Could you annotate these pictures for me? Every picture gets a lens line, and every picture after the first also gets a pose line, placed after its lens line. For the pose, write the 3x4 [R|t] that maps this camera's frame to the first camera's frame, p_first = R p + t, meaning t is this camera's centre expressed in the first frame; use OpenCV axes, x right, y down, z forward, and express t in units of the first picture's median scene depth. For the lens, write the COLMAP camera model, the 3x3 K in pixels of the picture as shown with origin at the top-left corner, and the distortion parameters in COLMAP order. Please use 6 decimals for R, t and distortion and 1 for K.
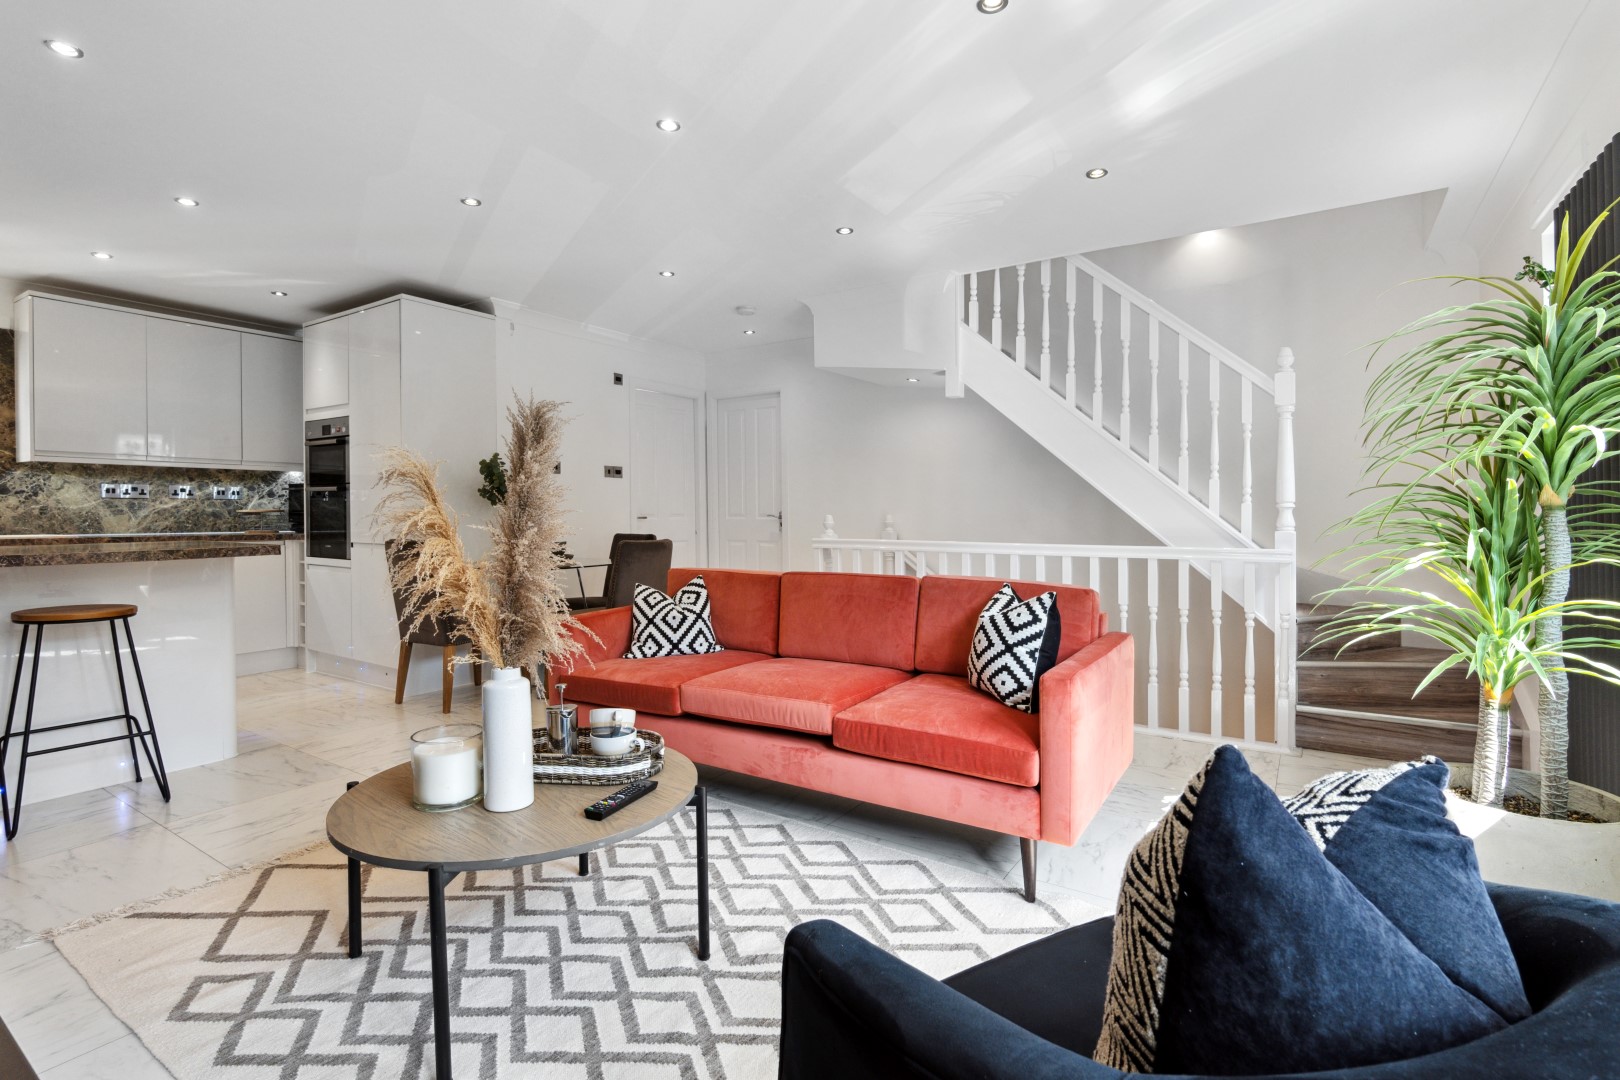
lens RADIAL K [[757.4, 0, 819.5], [0, 757.4, 523.4], [0, 0, 1]] dist [-0.003546, 0.000868]
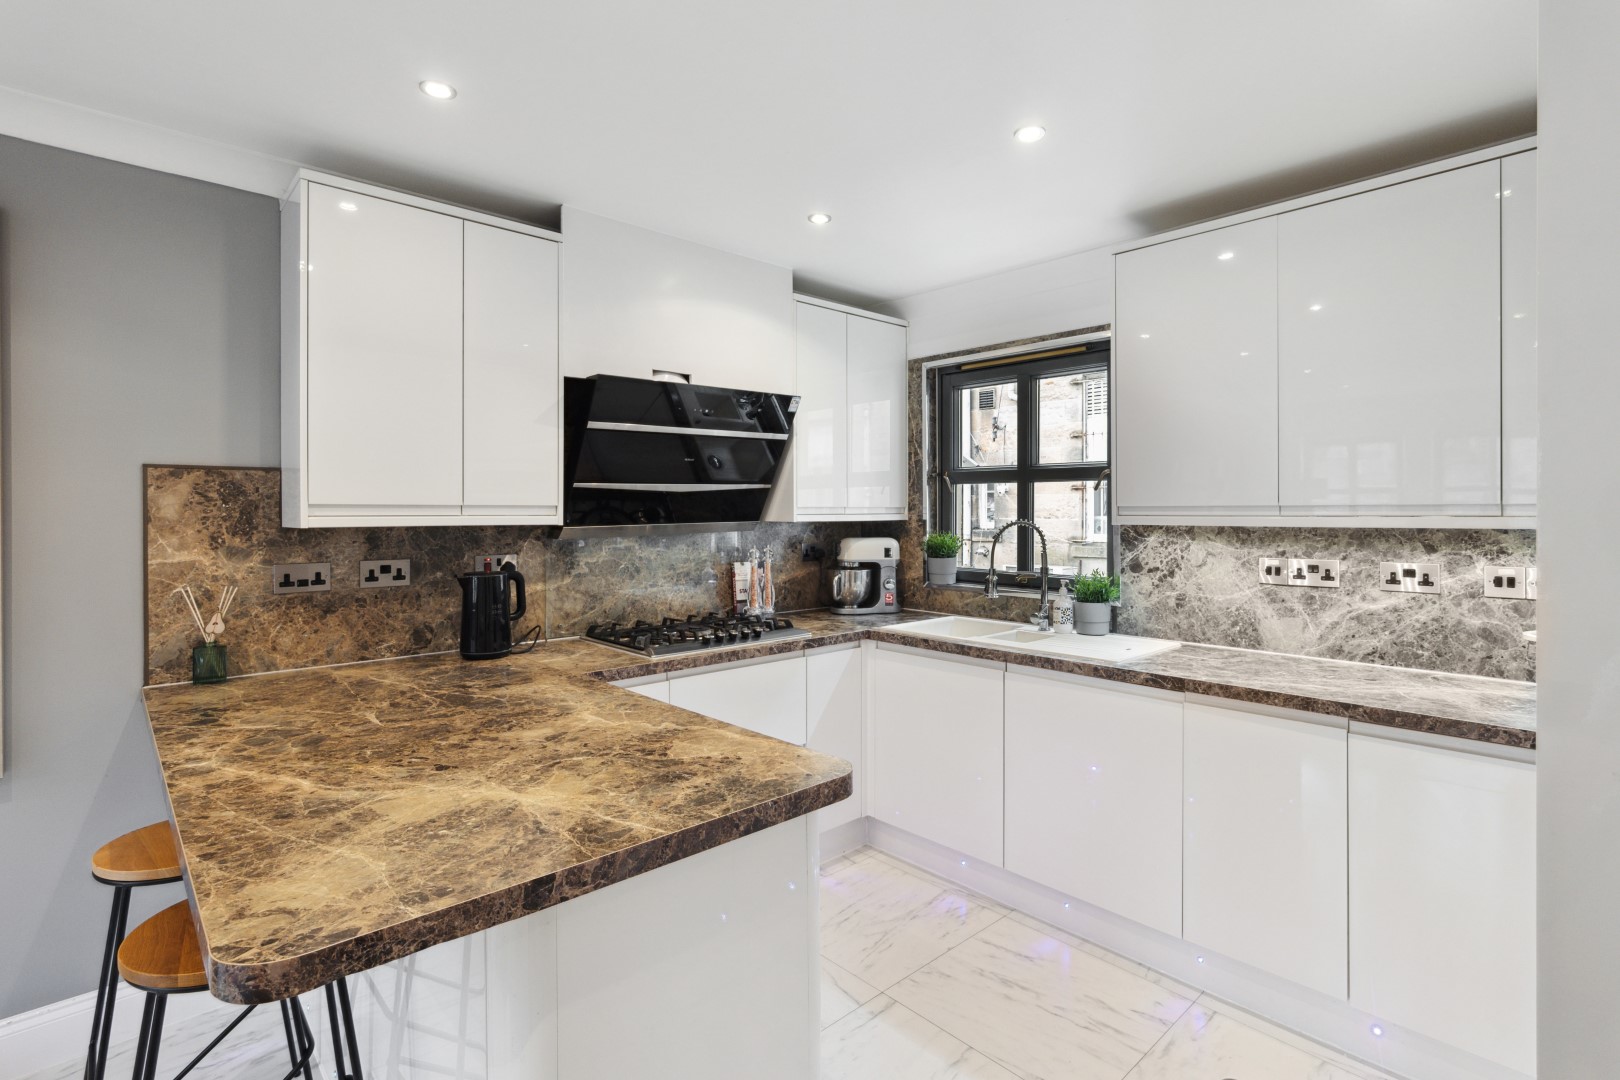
lens RADIAL K [[765.9, 0, 812.2], [0, 765.9, 513.9], [0, 0, 1]] dist [-0.005763, 0.000386]
pose [[-0.245757, 0.000656, -0.969331, -0.329745], [-0.011892, 0.999922, 0.003692, -0.078344], [0.969258, 0.012434, -0.245730, 0.790887]]
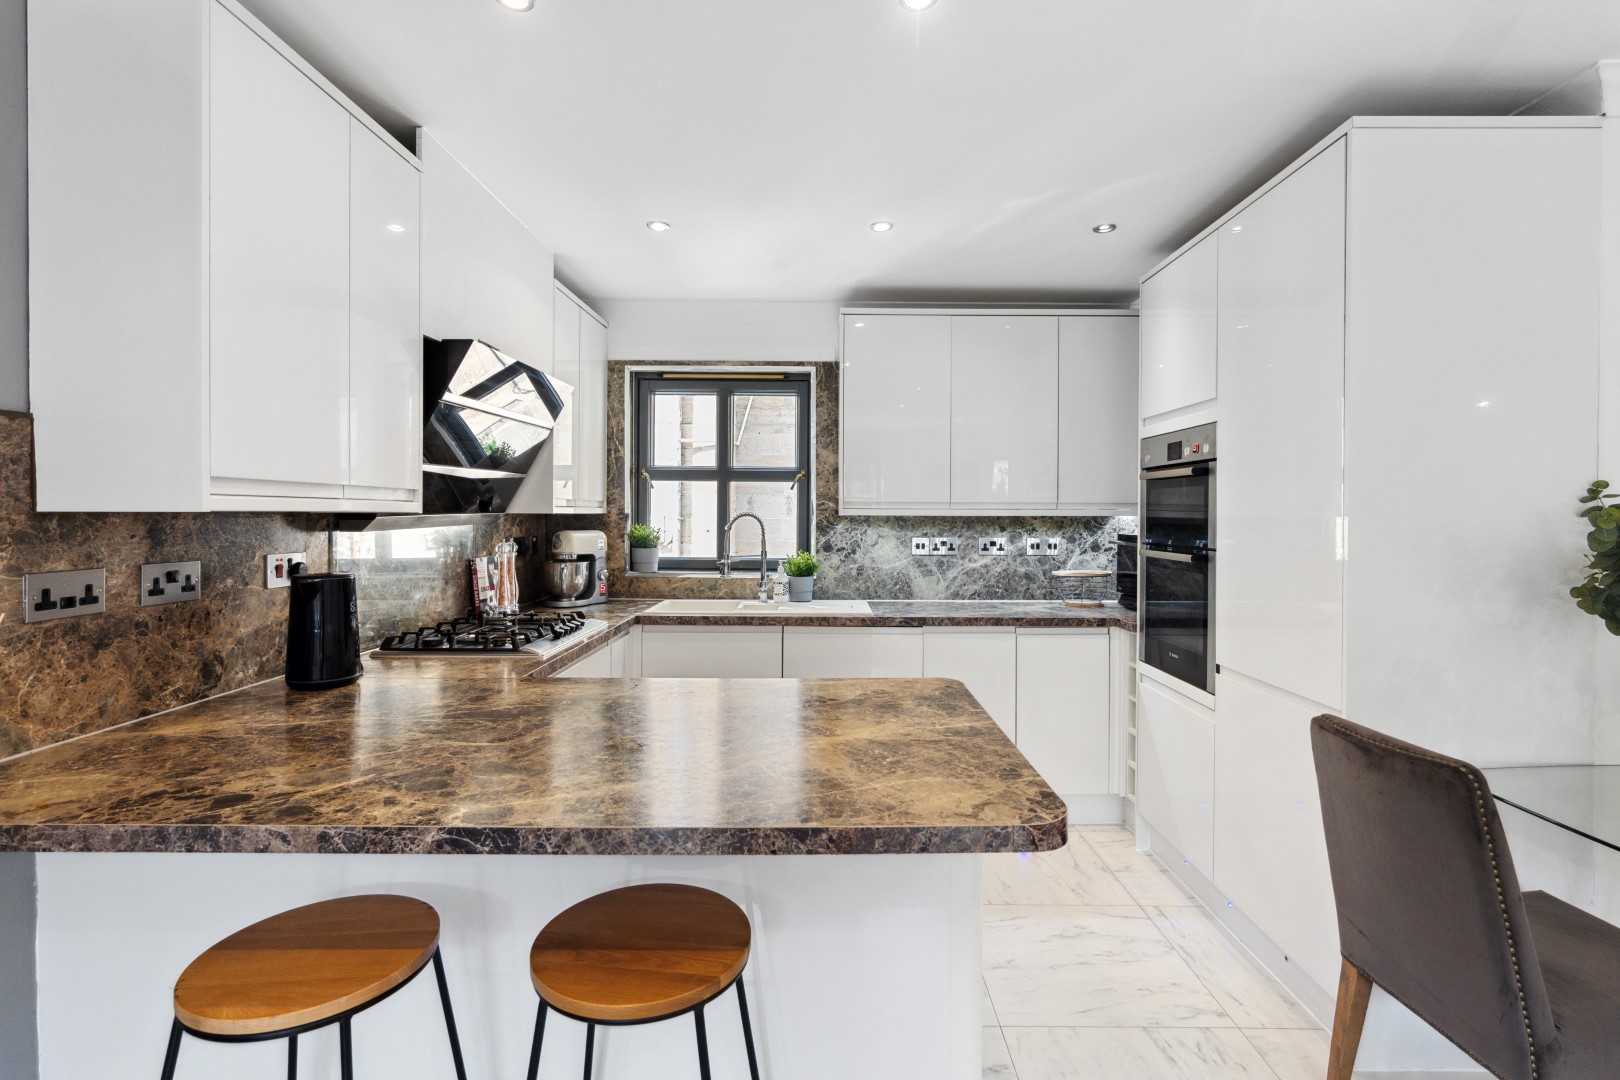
lens RADIAL K [[757.4, 0, 819.5], [0, 757.4, 523.4], [0, 0, 1]] dist [-0.003546, 0.000868]
pose [[0.539714, 0.009505, -0.841795, -0.311927], [-0.013780, 0.999902, 0.002455, -0.065377], [0.841735, 0.010275, 0.539792, 0.462131]]
